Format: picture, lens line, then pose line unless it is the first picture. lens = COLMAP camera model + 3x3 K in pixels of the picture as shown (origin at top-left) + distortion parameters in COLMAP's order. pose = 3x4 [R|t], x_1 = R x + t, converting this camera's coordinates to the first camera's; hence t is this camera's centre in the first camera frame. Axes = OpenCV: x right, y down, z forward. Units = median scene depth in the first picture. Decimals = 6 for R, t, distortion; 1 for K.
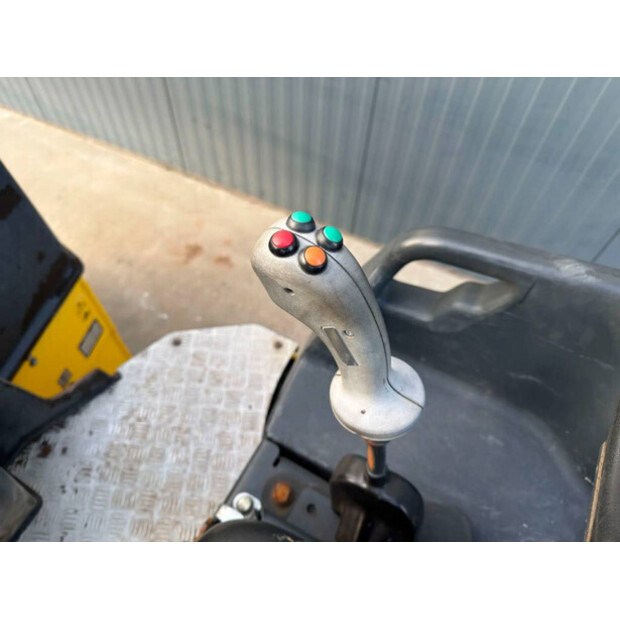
lens RADIAL K [[441.6, 0, 309.0], [0, 441.6, 312.2], [0, 0, 1]] dist [0.008902, -0.019382]
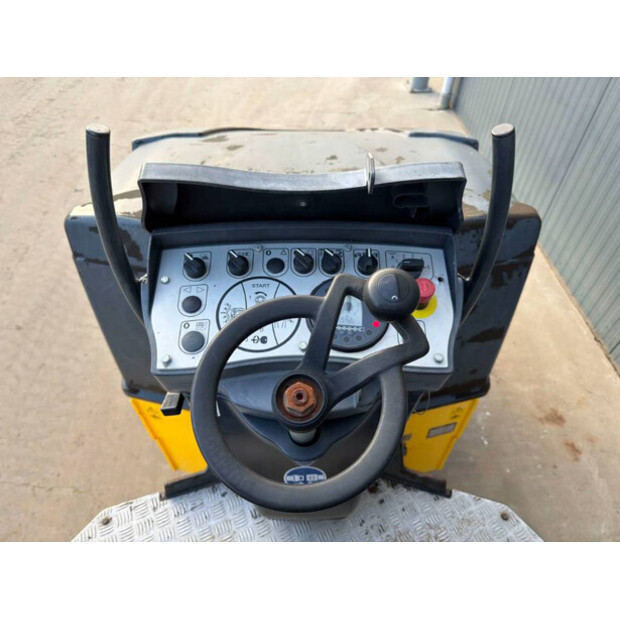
lens RADIAL K [[441.6, 0, 312.3], [0, 441.6, 310.8], [0, 0, 1]] dist [0.008902, -0.019382]
pose [[0.494672, 0.624525, -0.604374, -0.153558], [-0.720379, 0.683668, 0.116842, -0.050584], [0.486162, 0.377580, 0.788086, -0.228589]]
